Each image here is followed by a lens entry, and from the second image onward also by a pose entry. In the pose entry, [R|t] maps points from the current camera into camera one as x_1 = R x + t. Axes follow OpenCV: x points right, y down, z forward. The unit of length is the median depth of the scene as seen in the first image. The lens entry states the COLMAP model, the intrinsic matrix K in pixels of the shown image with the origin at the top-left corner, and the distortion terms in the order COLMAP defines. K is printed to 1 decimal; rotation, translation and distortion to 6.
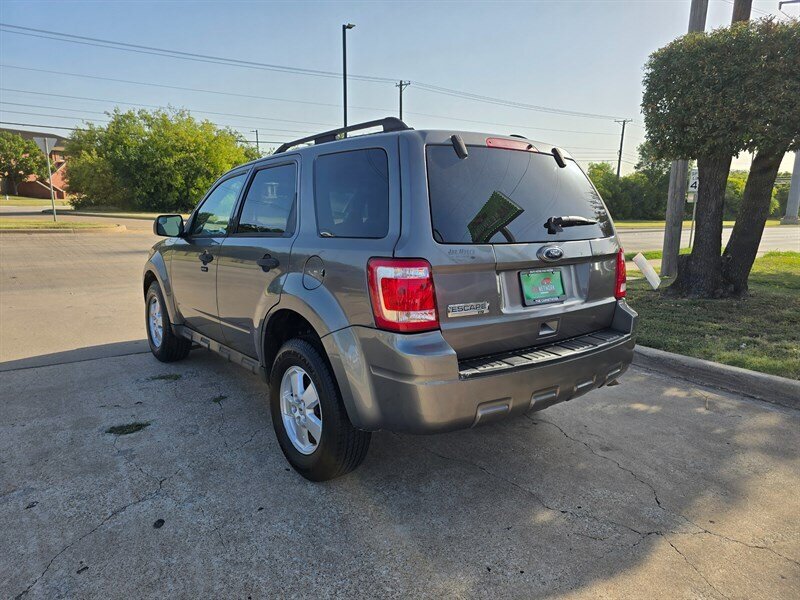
lens RADIAL K [[539.3, 0, 405.7], [0, 539.3, 297.3], [0, 0, 1]] dist [0.046088, -0.039652]
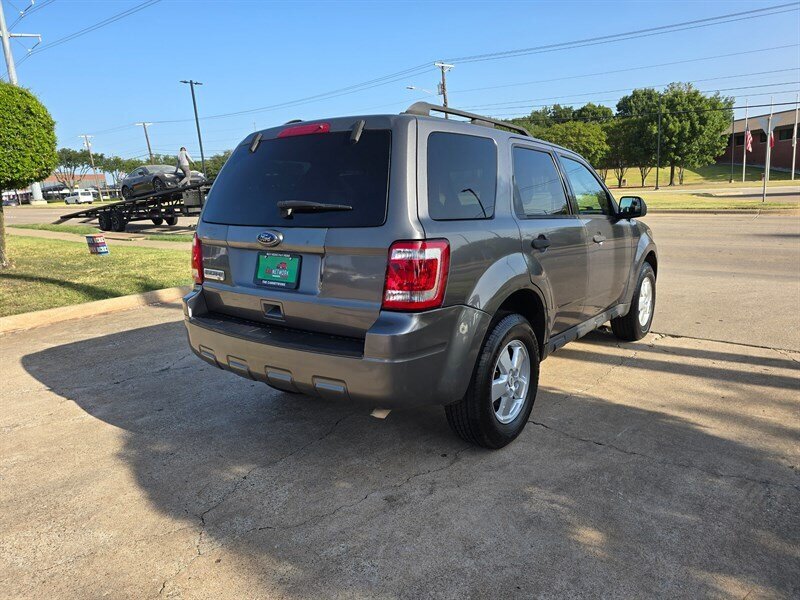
lens RADIAL K [[539.3, 0, 411.1], [0, 539.3, 307.4], [0, 0, 1]] dist [0.046088, -0.039652]
pose [[0.252960, 0.179128, -0.950749, 1.028264], [-0.127690, 0.980295, 0.150721, -0.108428], [0.959013, 0.083275, 0.270849, 0.765437]]
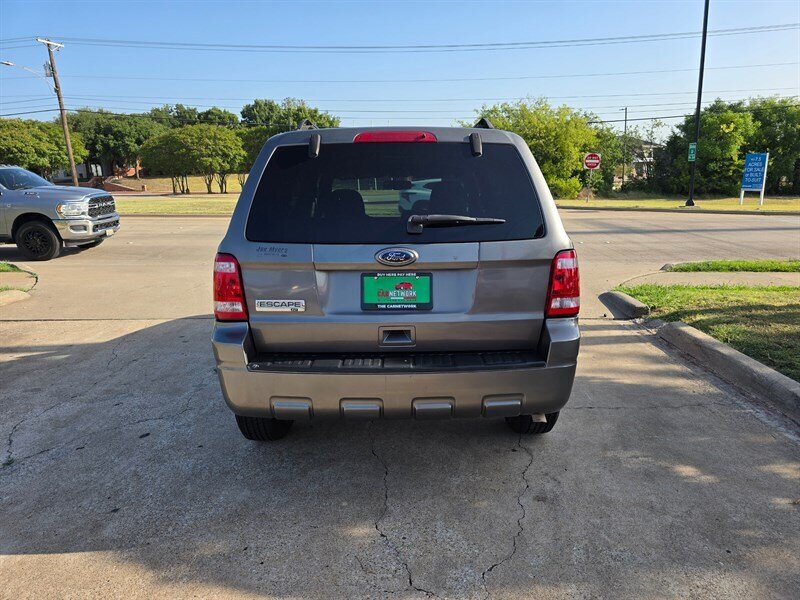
lens RADIAL K [[539.3, 0, 408.7], [0, 539.3, 297.3], [0, 0, 1]] dist [0.046088, -0.039652]
pose [[0.790555, 0.097923, -0.604512, 0.649354], [-0.079033, 0.995192, 0.057851, -0.050859], [0.607270, 0.002042, 0.794493, 0.223481]]
